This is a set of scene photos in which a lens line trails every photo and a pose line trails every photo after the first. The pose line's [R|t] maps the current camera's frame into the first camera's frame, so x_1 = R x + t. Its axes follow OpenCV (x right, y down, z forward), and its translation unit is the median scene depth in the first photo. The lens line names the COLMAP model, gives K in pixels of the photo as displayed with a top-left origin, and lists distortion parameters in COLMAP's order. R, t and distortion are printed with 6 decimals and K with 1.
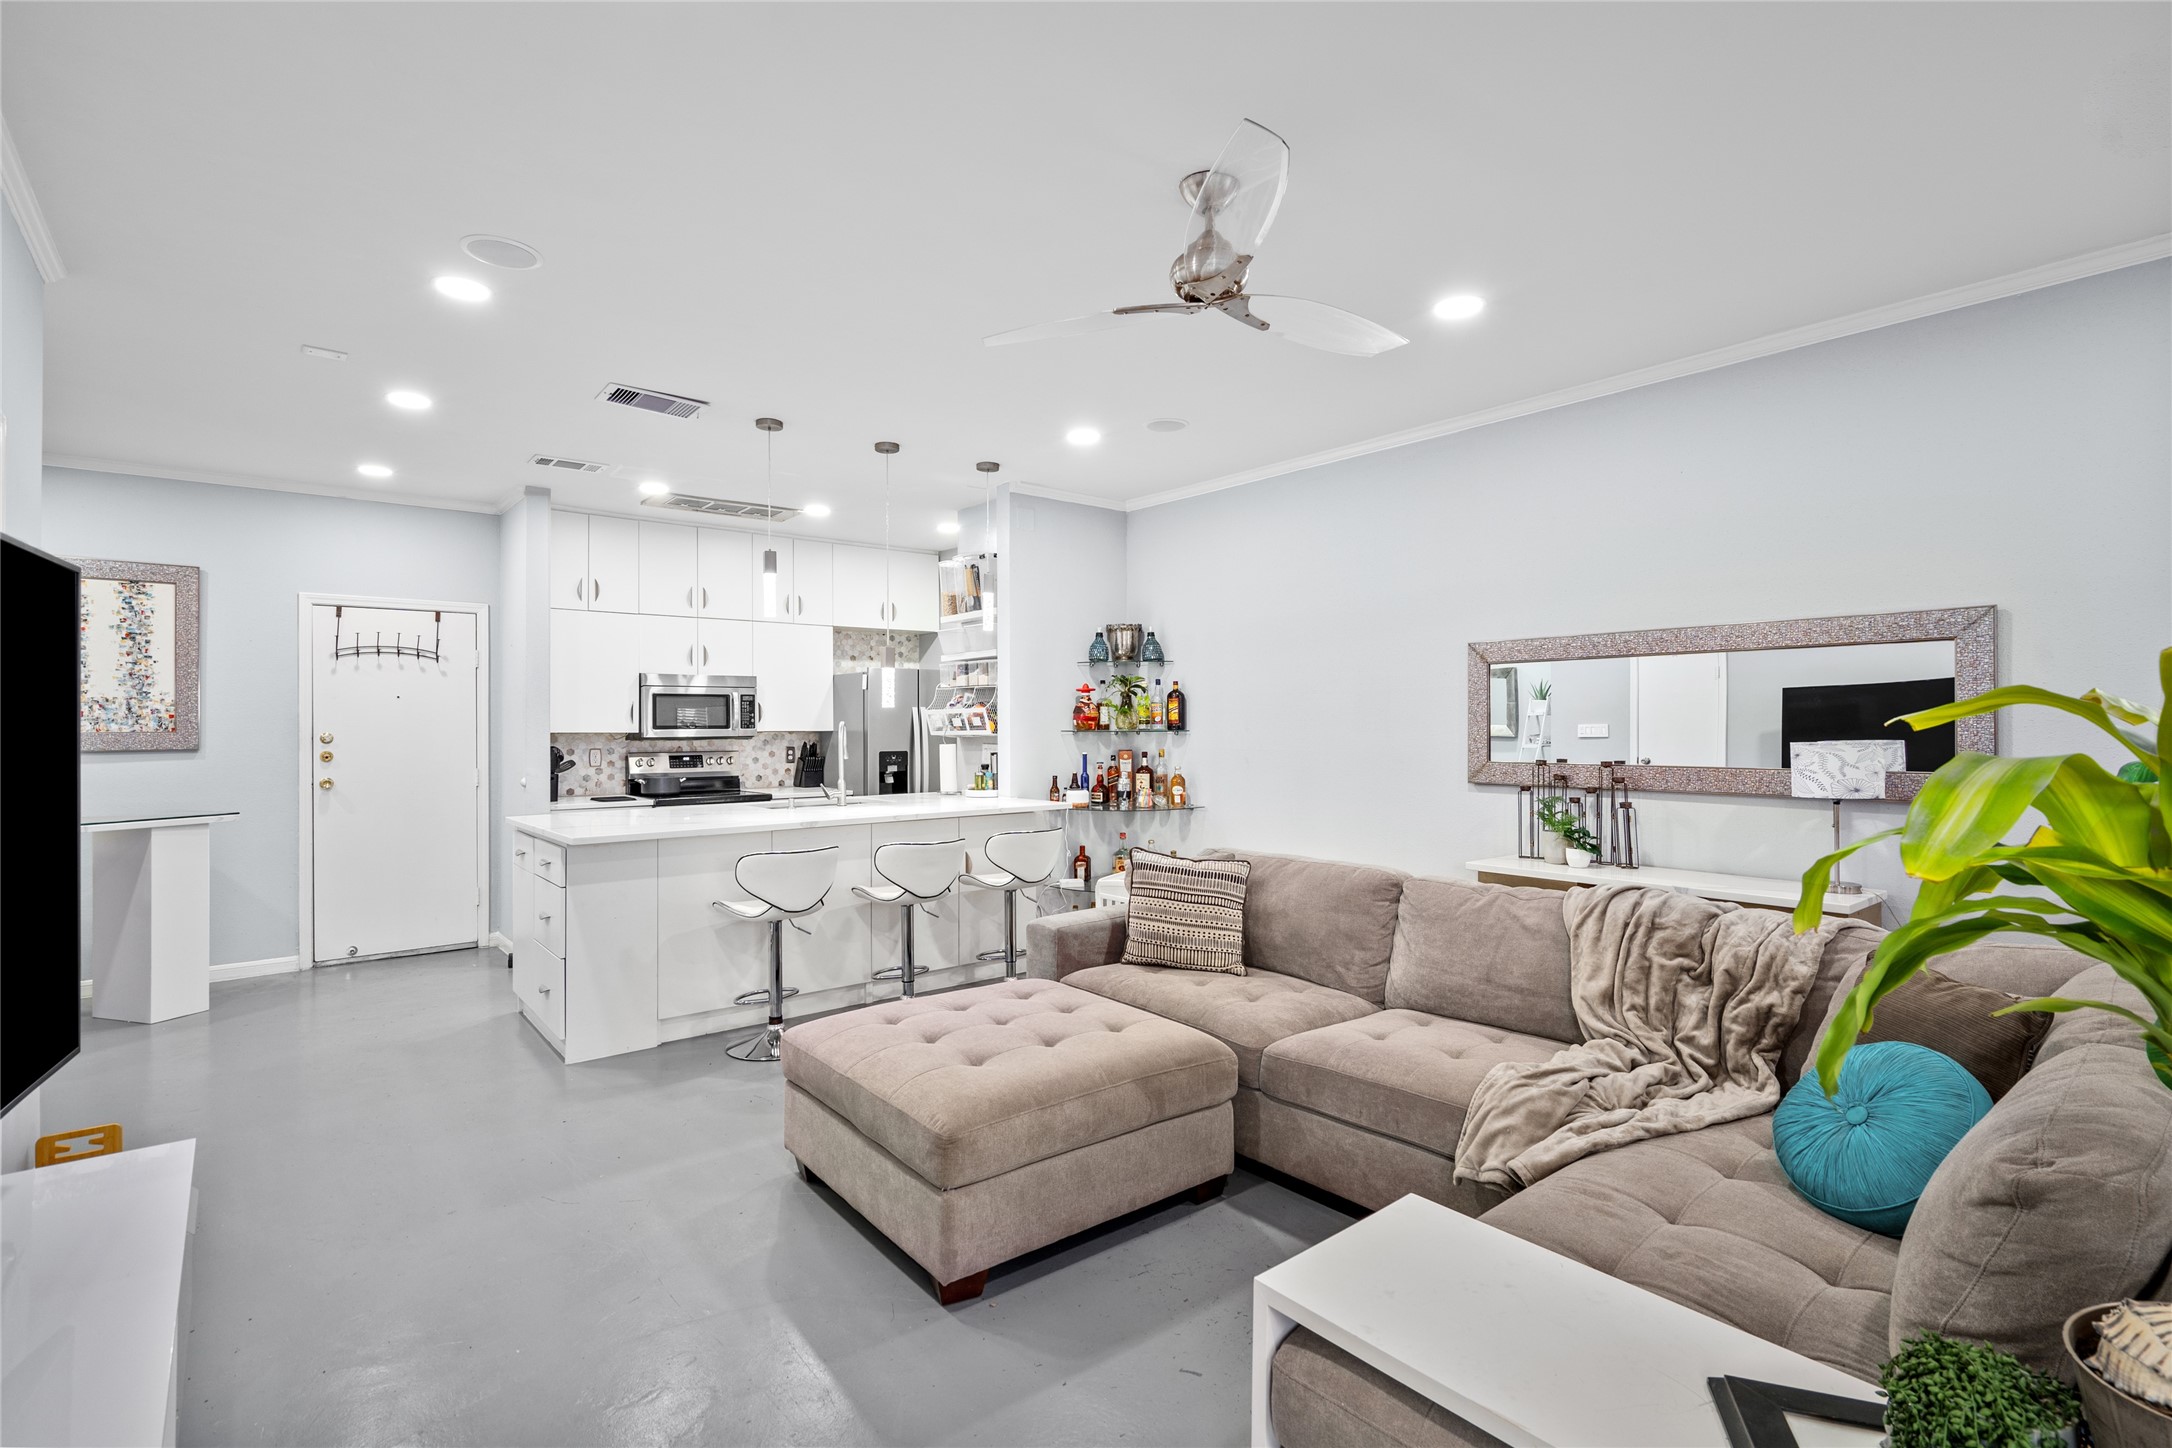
lens RADIAL K [[997.8, 0, 1069.5], [0, 997.8, 722.4], [0, 0, 1]] dist [-0.003923, 0.002140]
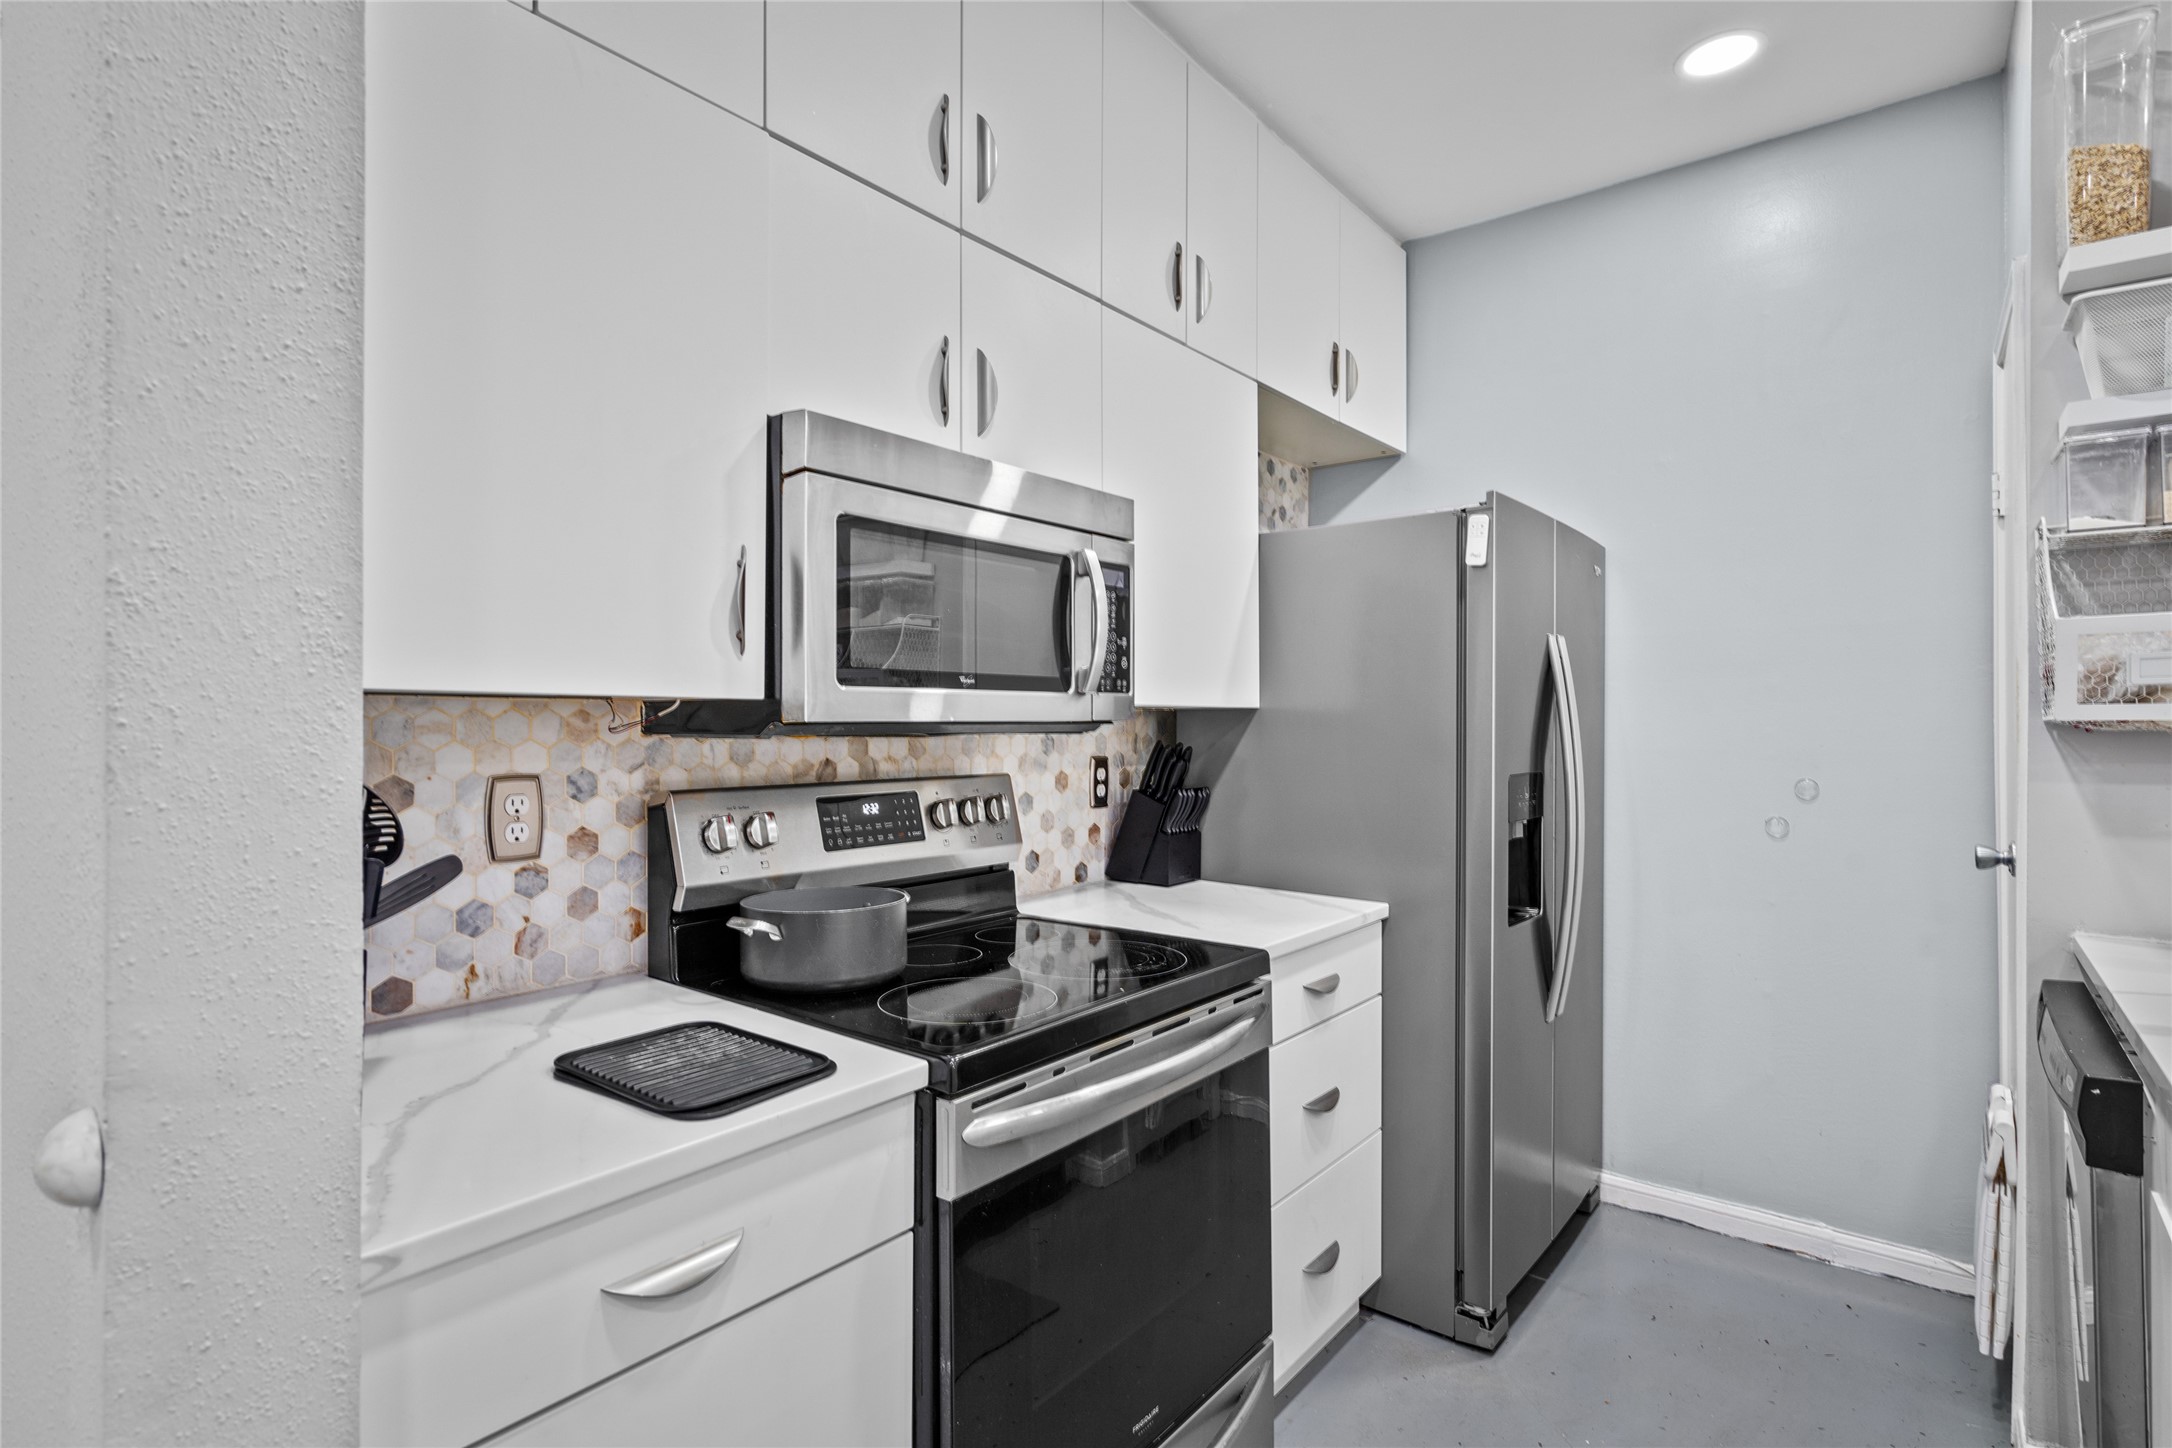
lens RADIAL K [[1084.8, 0, 1083.4], [0, 1084.8, 720.6], [0, 0, 1]] dist [0.002103, 0.003394]
pose [[0.977144, 0.006900, 0.212464, -0.456963], [-0.007959, 0.999960, 0.004131, 0.014586], [-0.212427, -0.005728, 0.977160, 0.842101]]
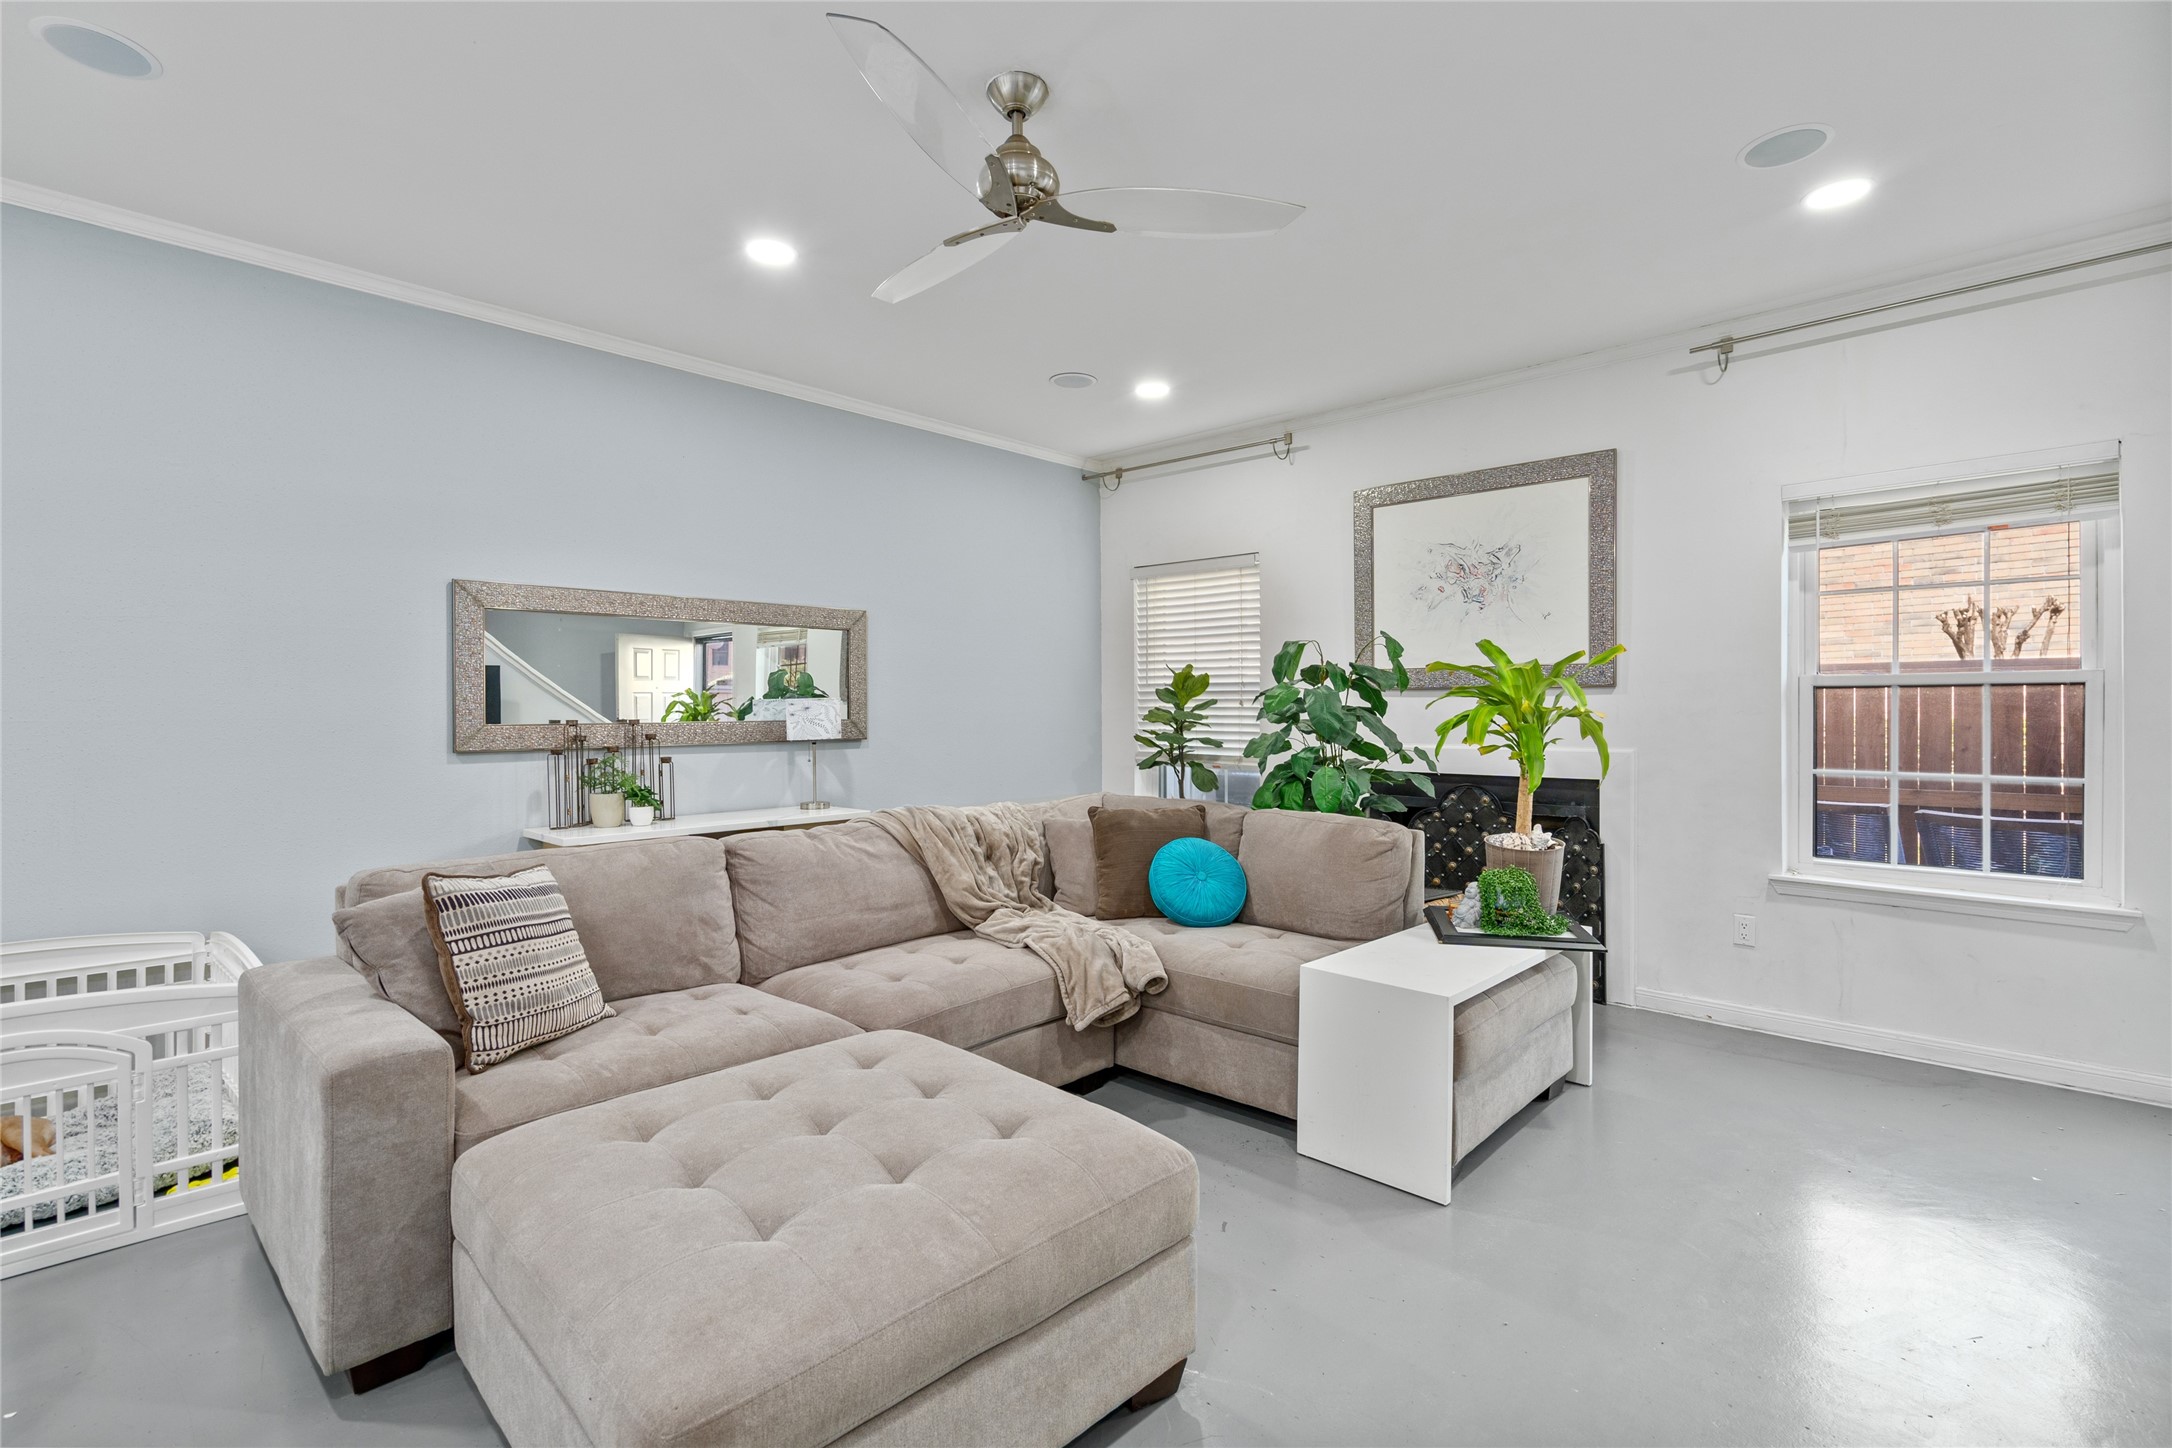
lens RADIAL K [[997.8, 0, 1077.5], [0, 997.8, 709.7], [0, 0, 1]] dist [-0.003923, 0.002140]
pose [[-0.121350, 0.003681, 0.992603, -0.352296], [0.001169, 0.999993, -0.003566, 0.022455], [-0.992609, 0.000728, -0.121354, 0.460286]]
